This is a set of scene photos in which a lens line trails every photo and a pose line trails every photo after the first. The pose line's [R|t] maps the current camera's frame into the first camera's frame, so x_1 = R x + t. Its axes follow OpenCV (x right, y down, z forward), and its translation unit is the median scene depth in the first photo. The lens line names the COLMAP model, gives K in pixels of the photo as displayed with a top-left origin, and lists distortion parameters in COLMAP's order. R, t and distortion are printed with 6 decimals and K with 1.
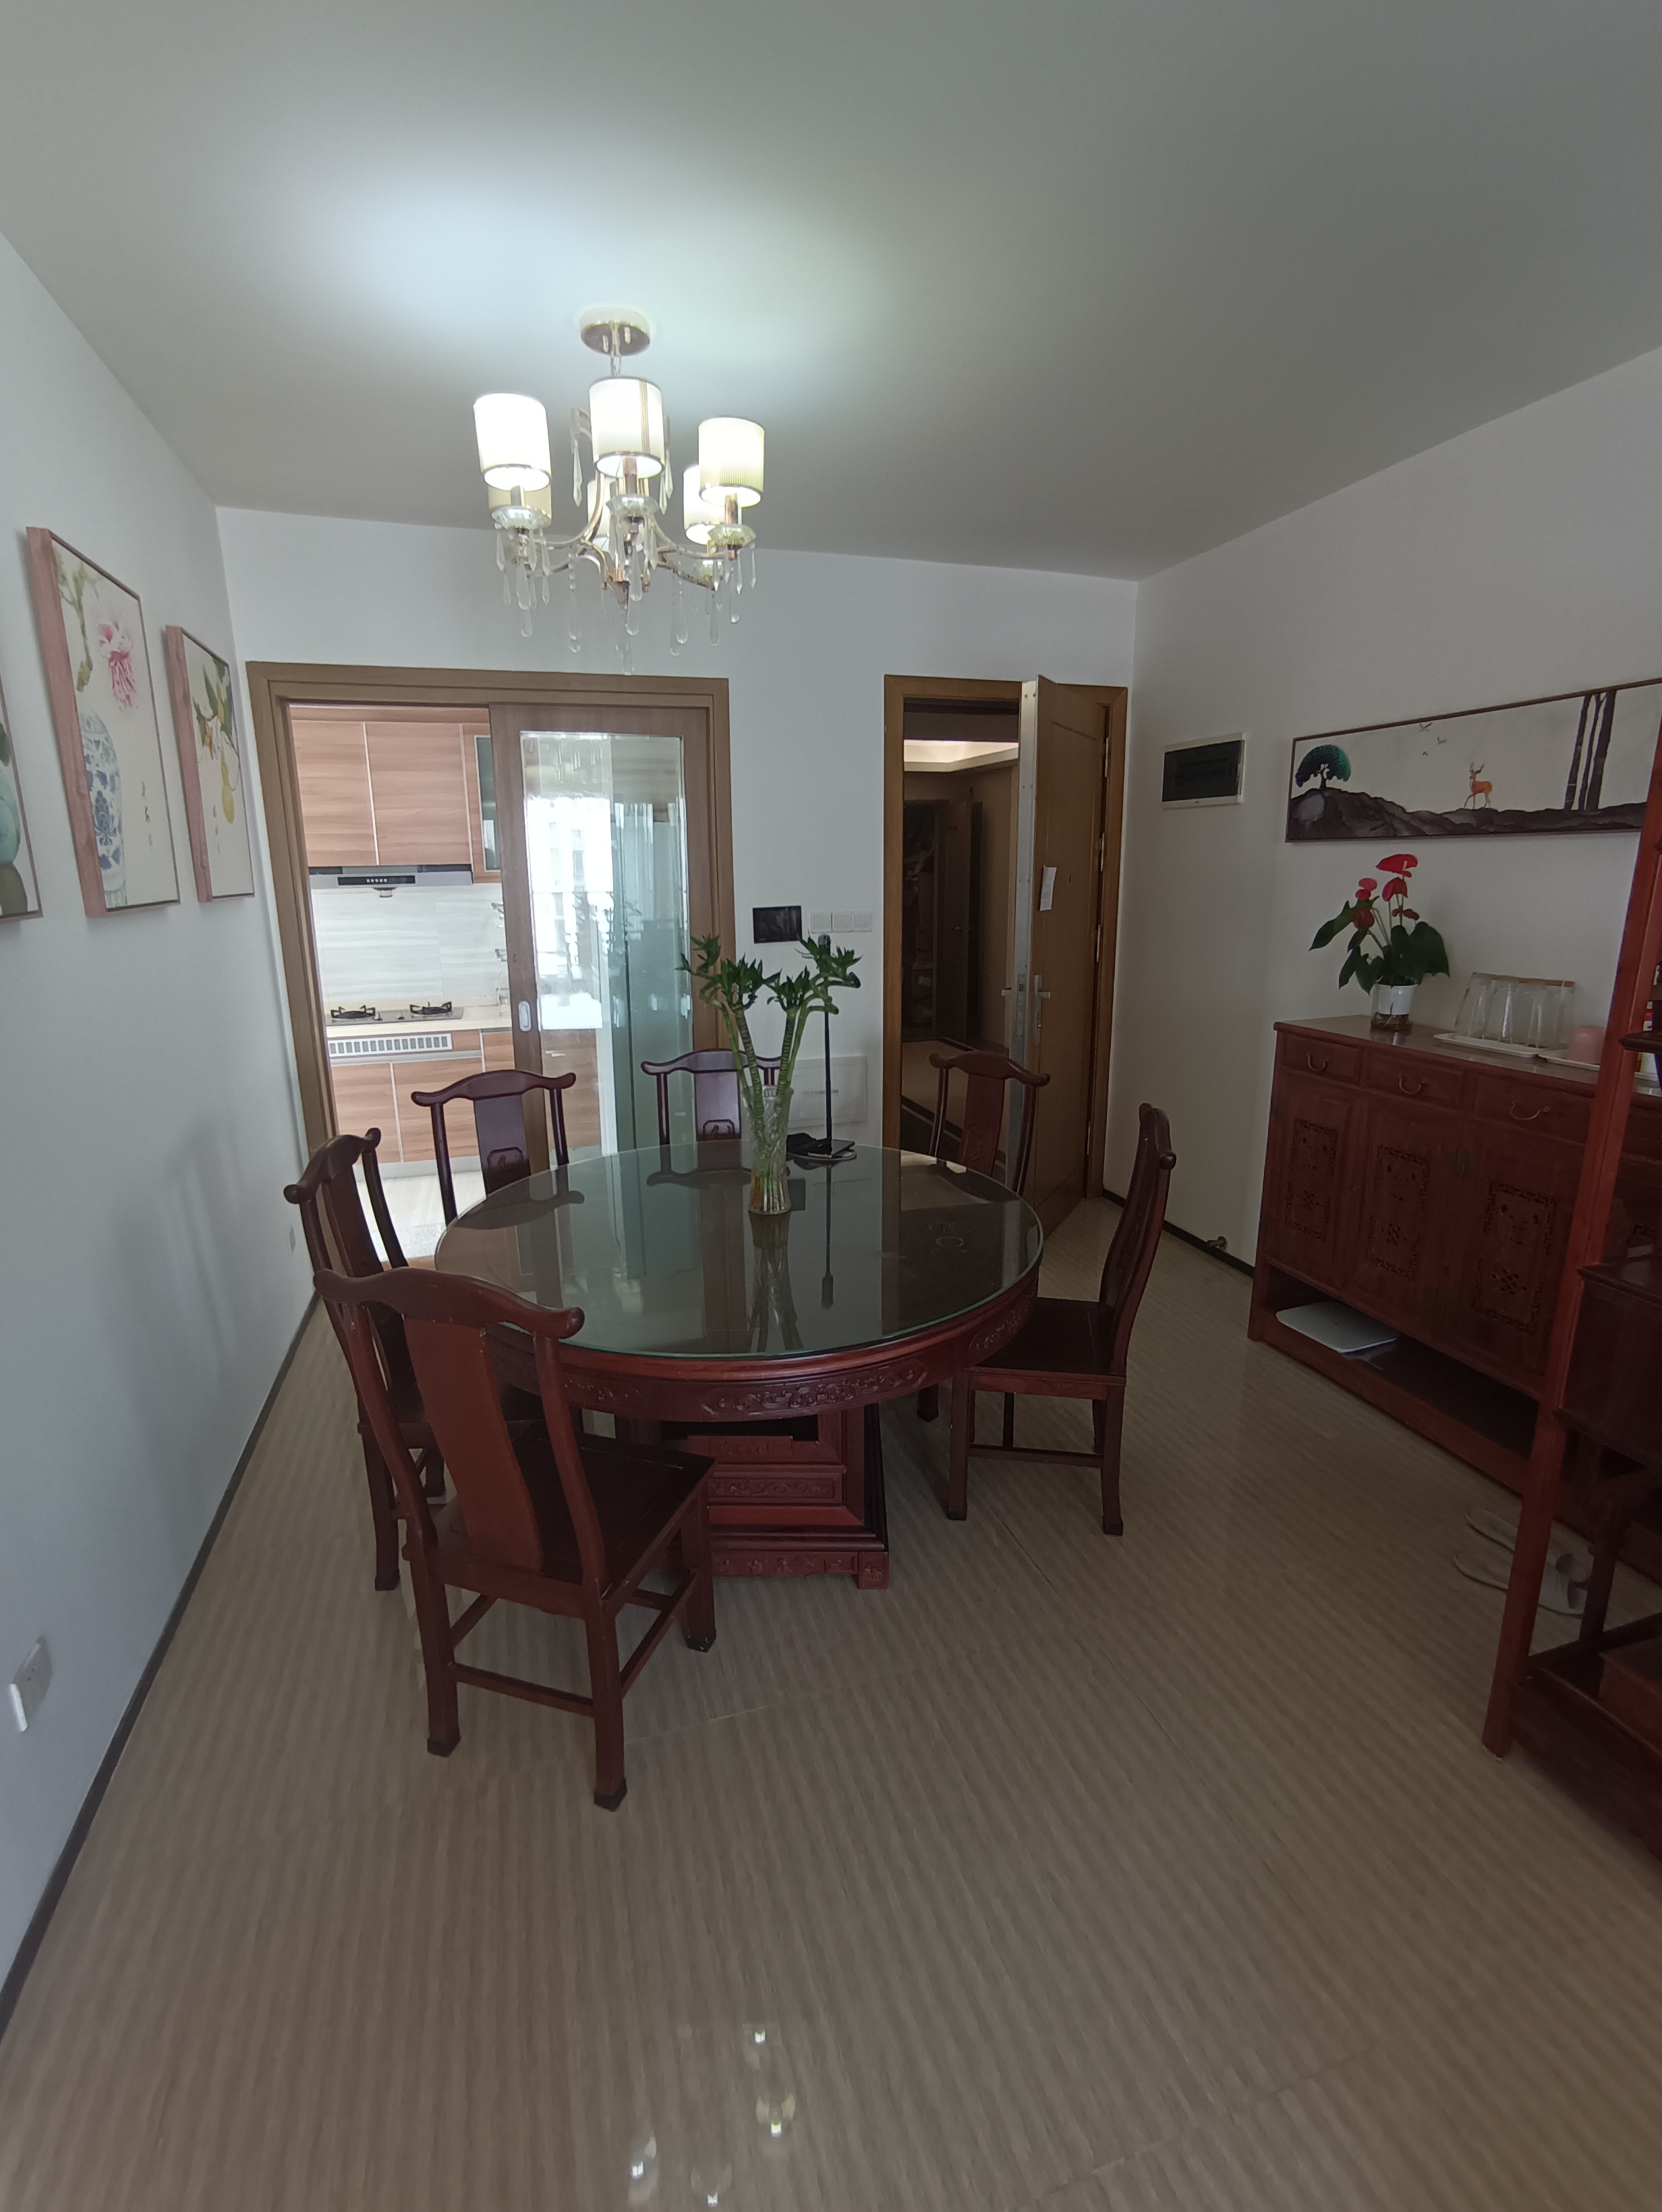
lens RADIAL K [[1004.7, 0, 818.6], [0, 1004.7, 1106.3], [0, 0, 1]] dist [-0.030028, 0.003756]
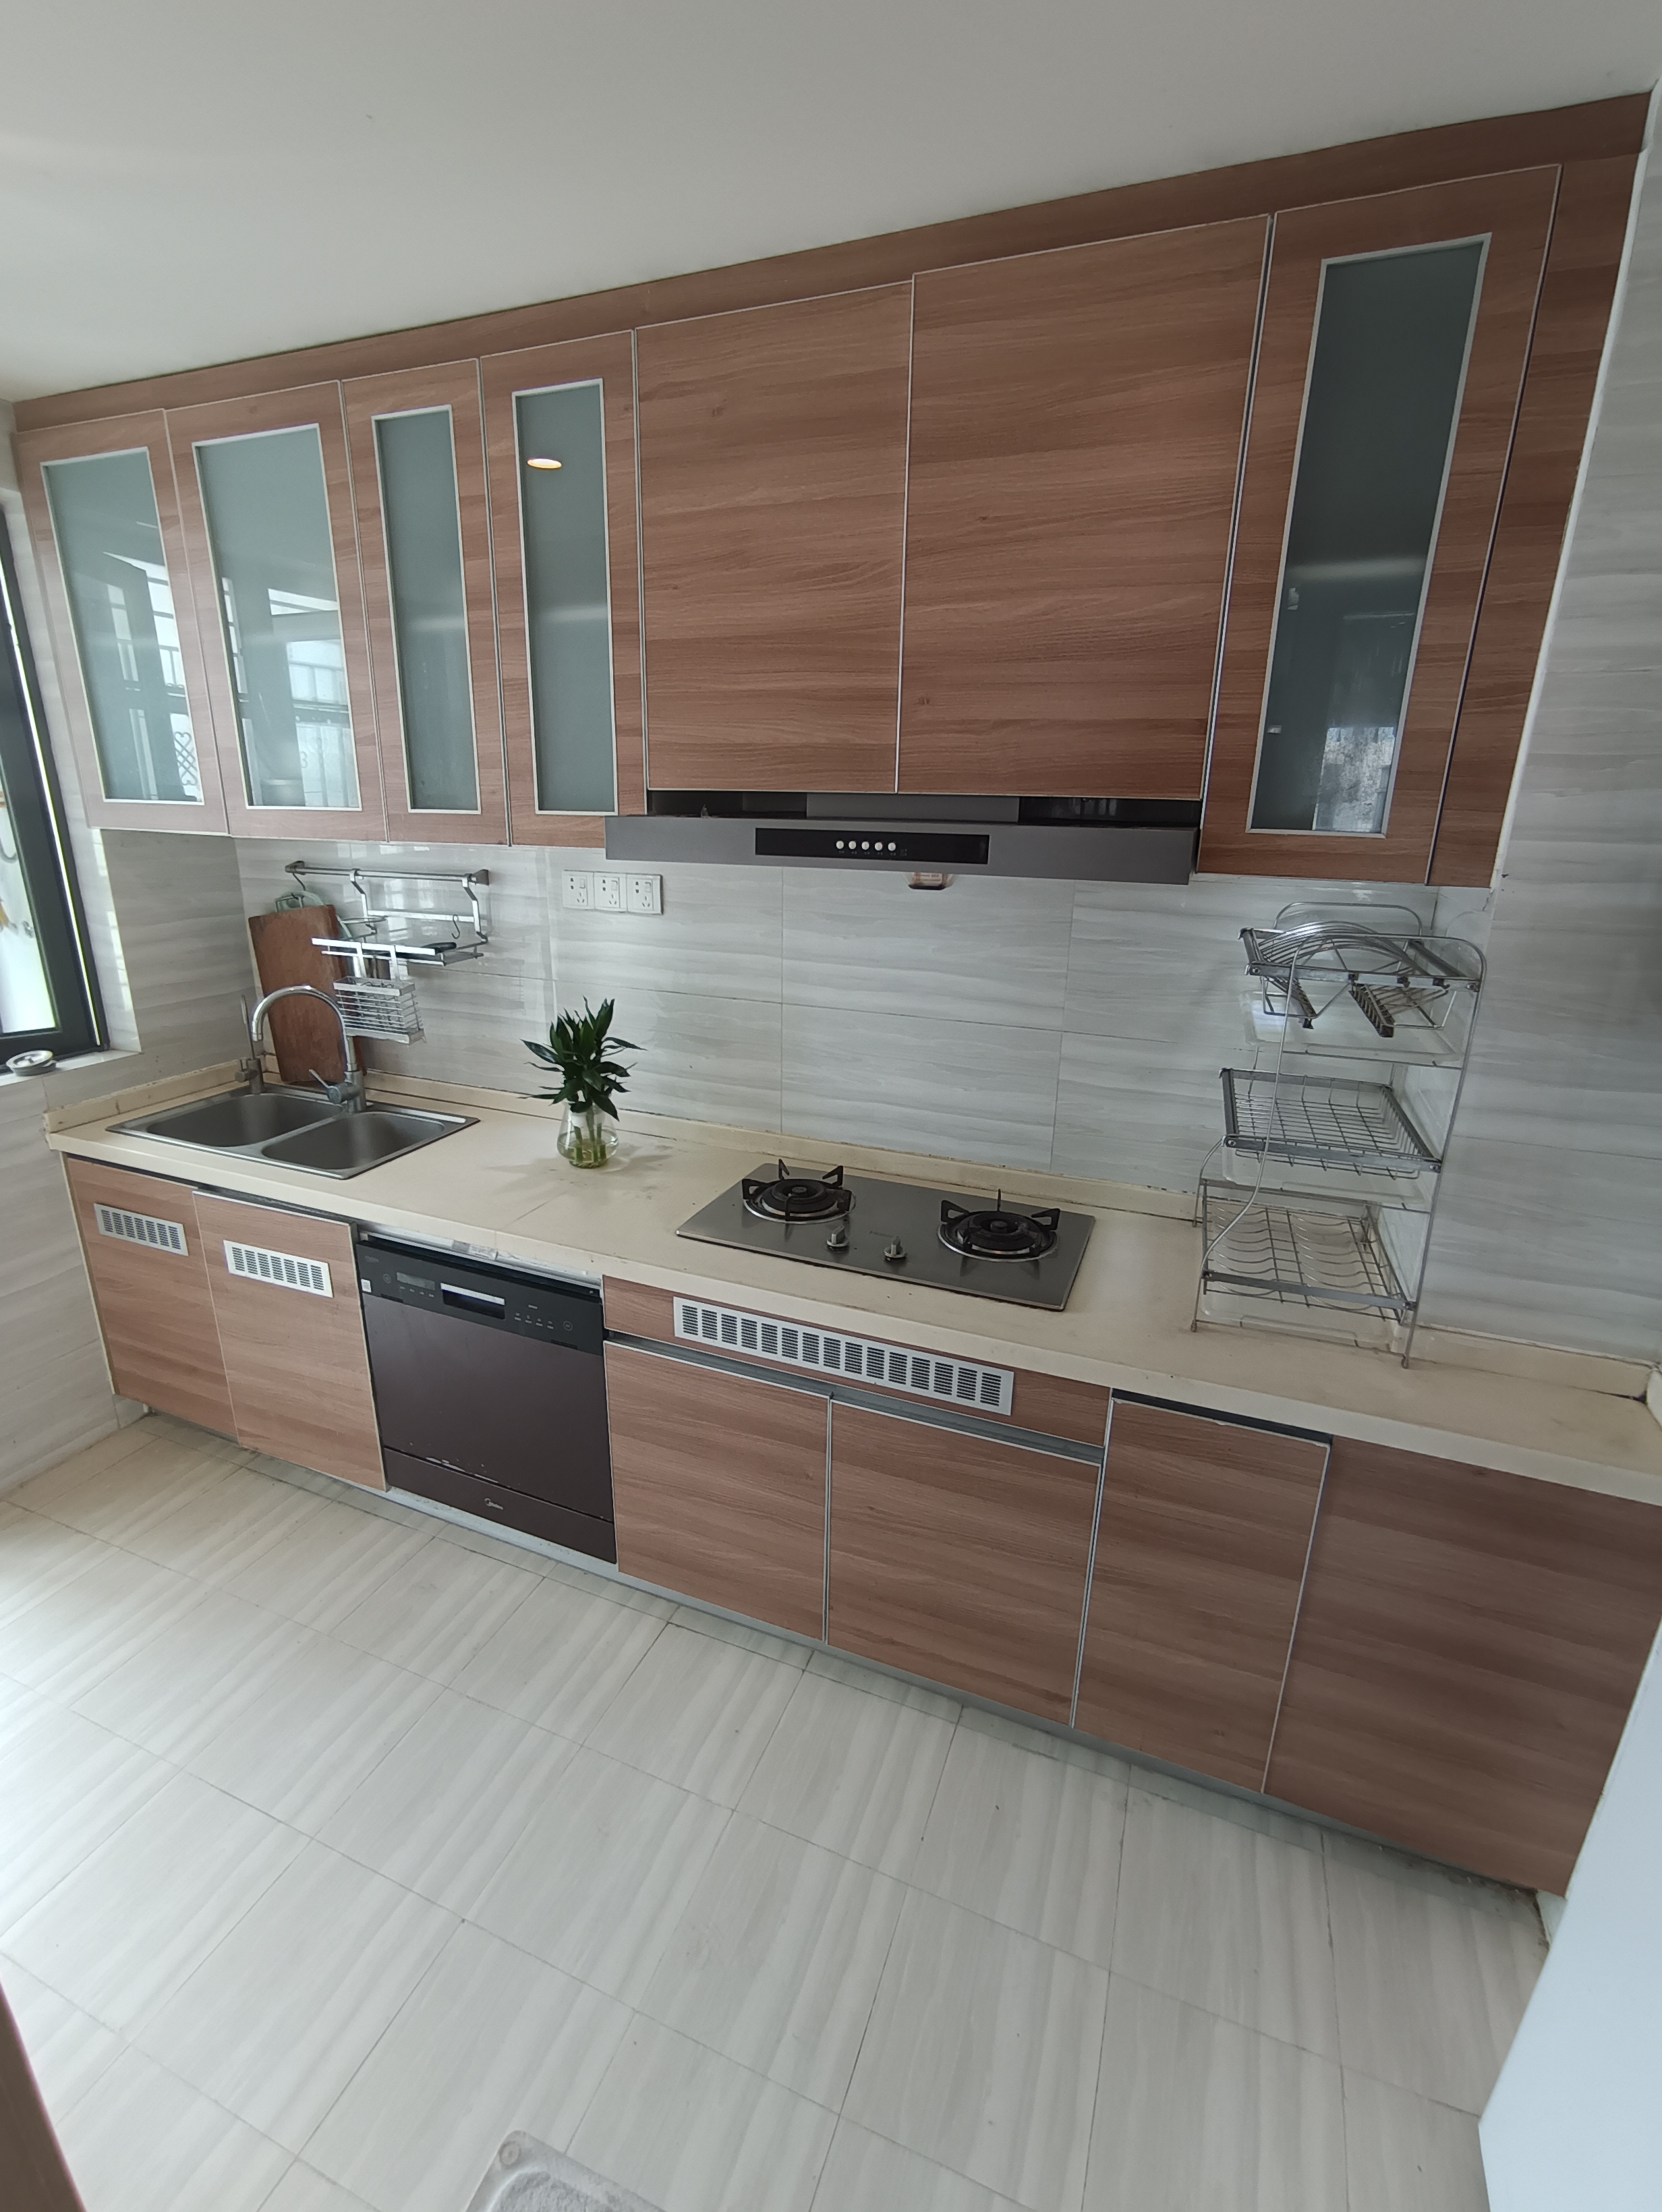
lens RADIAL K [[1004.7, 0, 834.8], [0, 1004.7, 1099.5], [0, 0, 1]] dist [-0.030028, 0.003756]
pose [[0.781170, 0.206209, -0.589280, -0.253690], [-0.173081, 0.978411, 0.112936, -0.180701], [0.599847, 0.013772, 0.799996, 0.739747]]
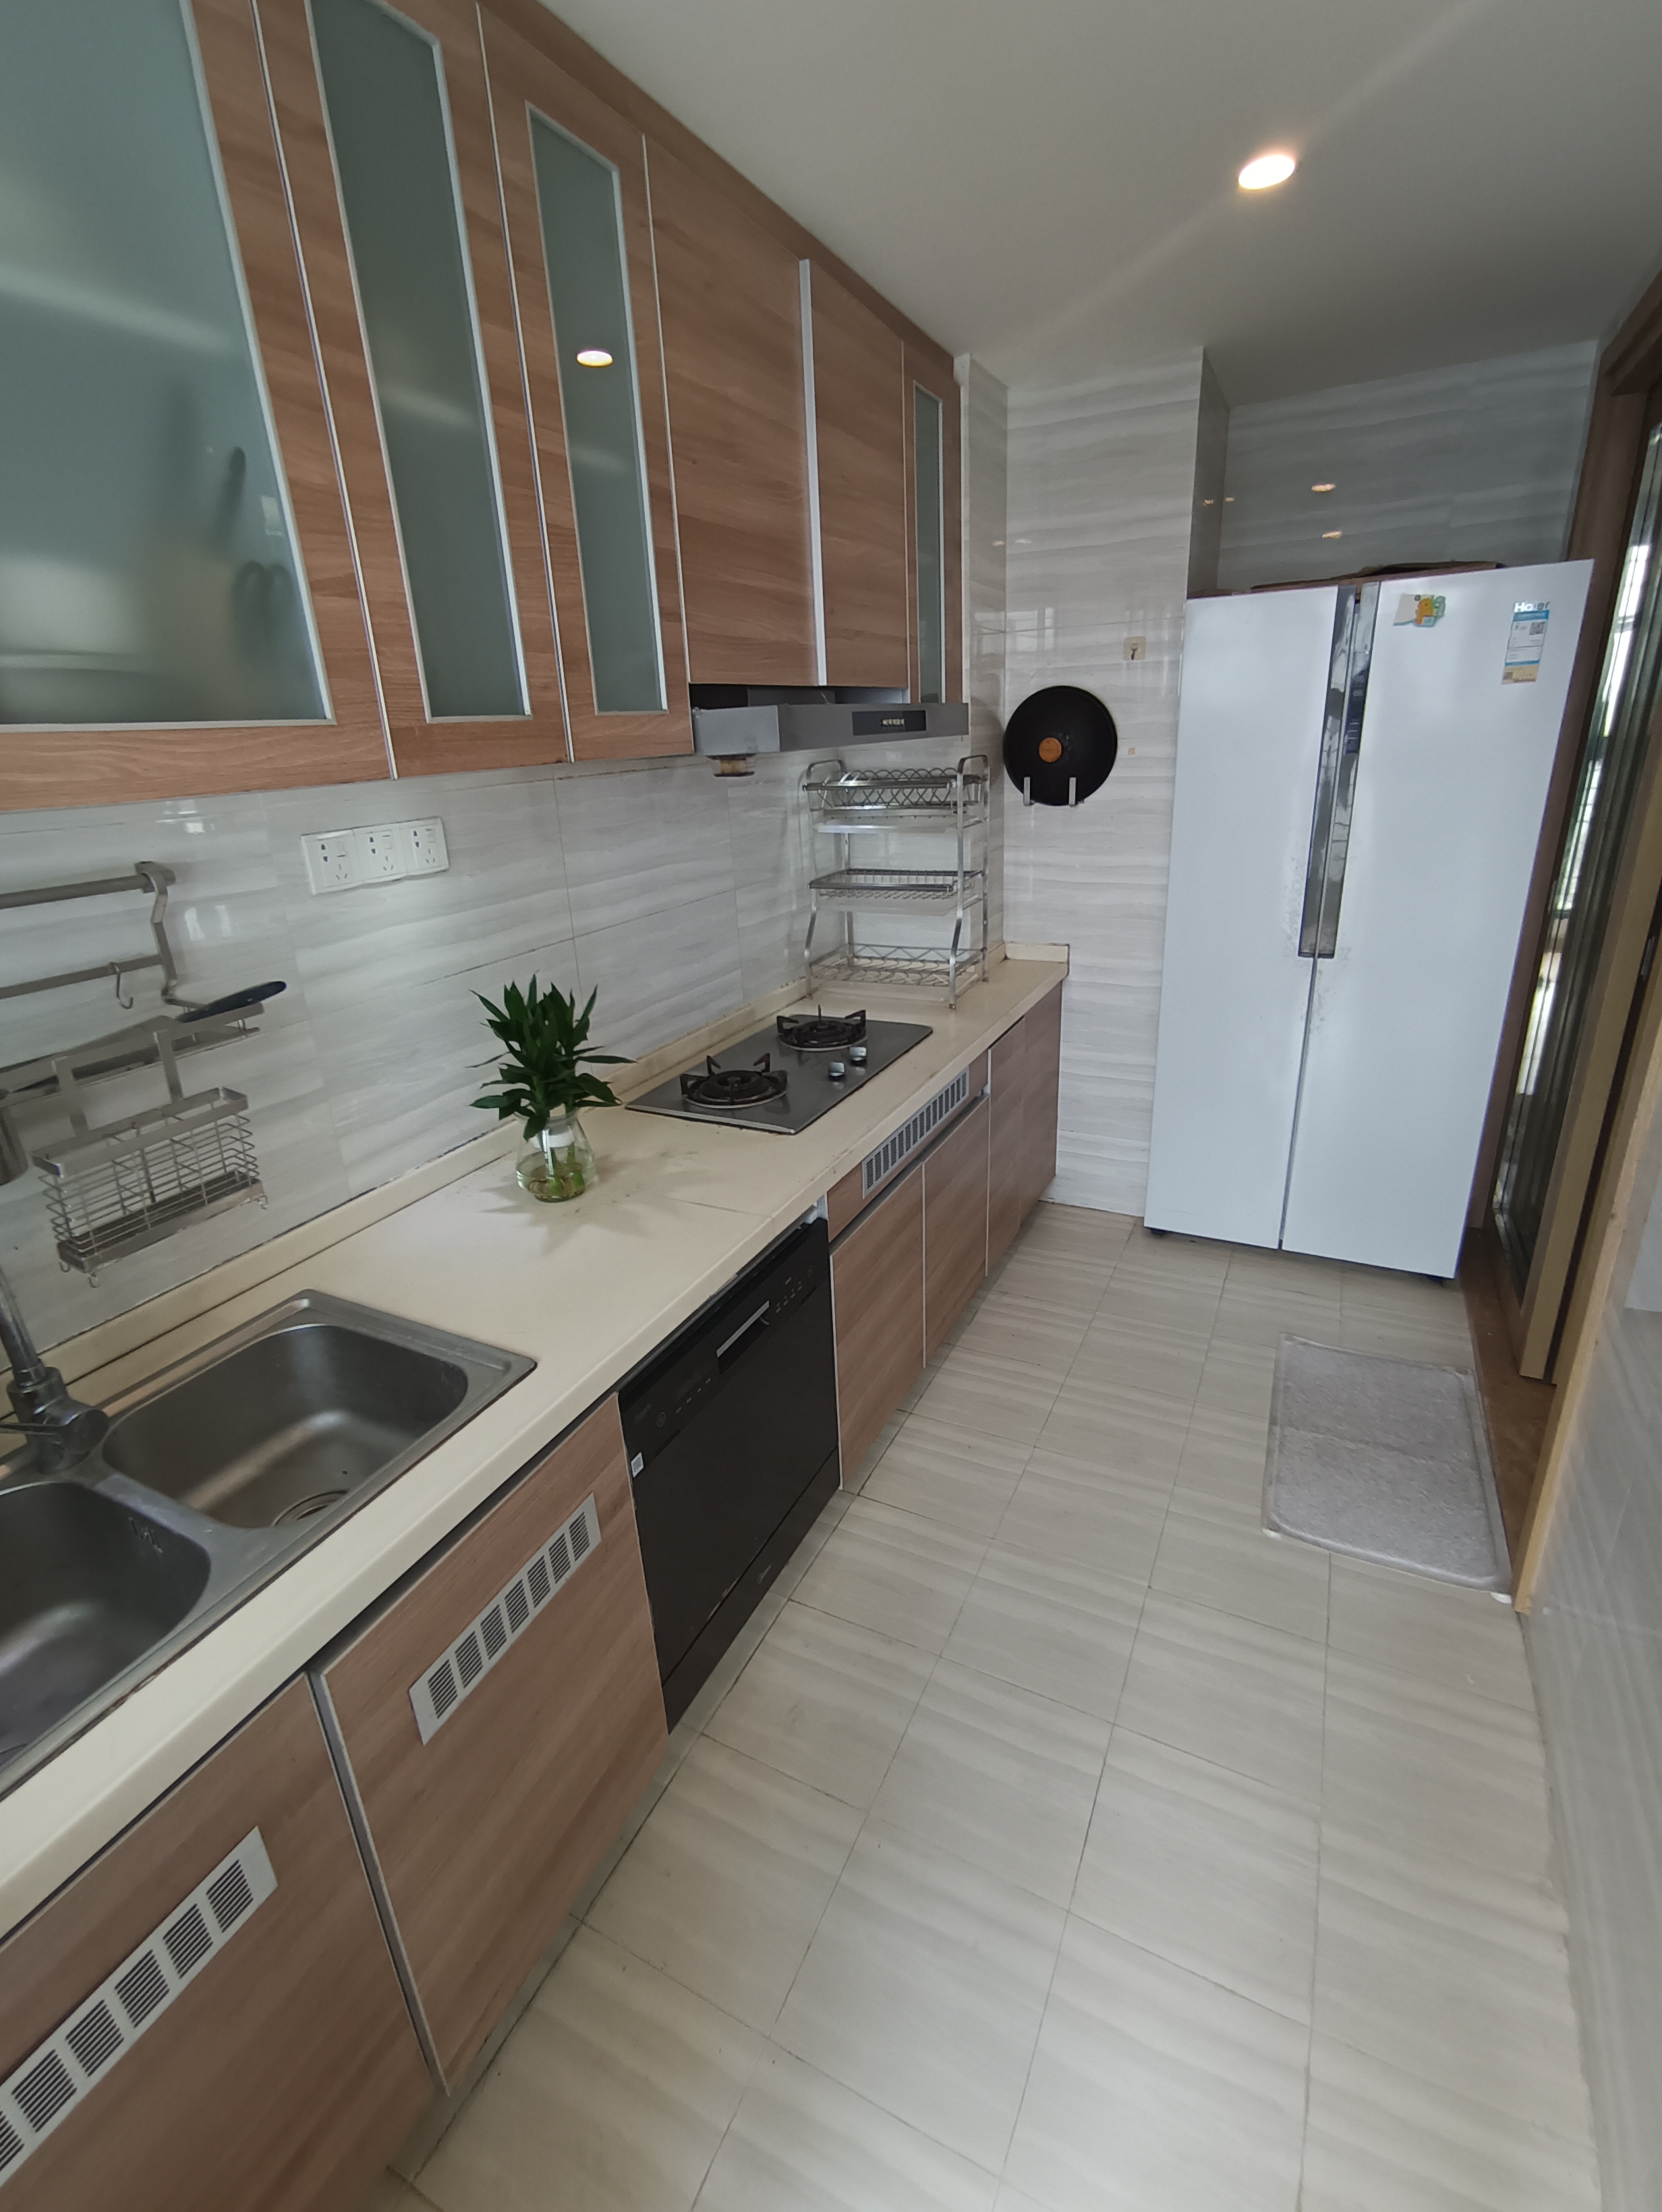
lens RADIAL K [[1004.7, 0, 842.9], [0, 1004.7, 1102.5], [0, 0, 1]] dist [-0.030028, 0.003756]
pose [[0.678543, -0.280190, 0.679024, -0.746502], [0.215362, 0.959655, 0.180779, -0.155079], [-0.702281, 0.023570, 0.711509, 0.722170]]
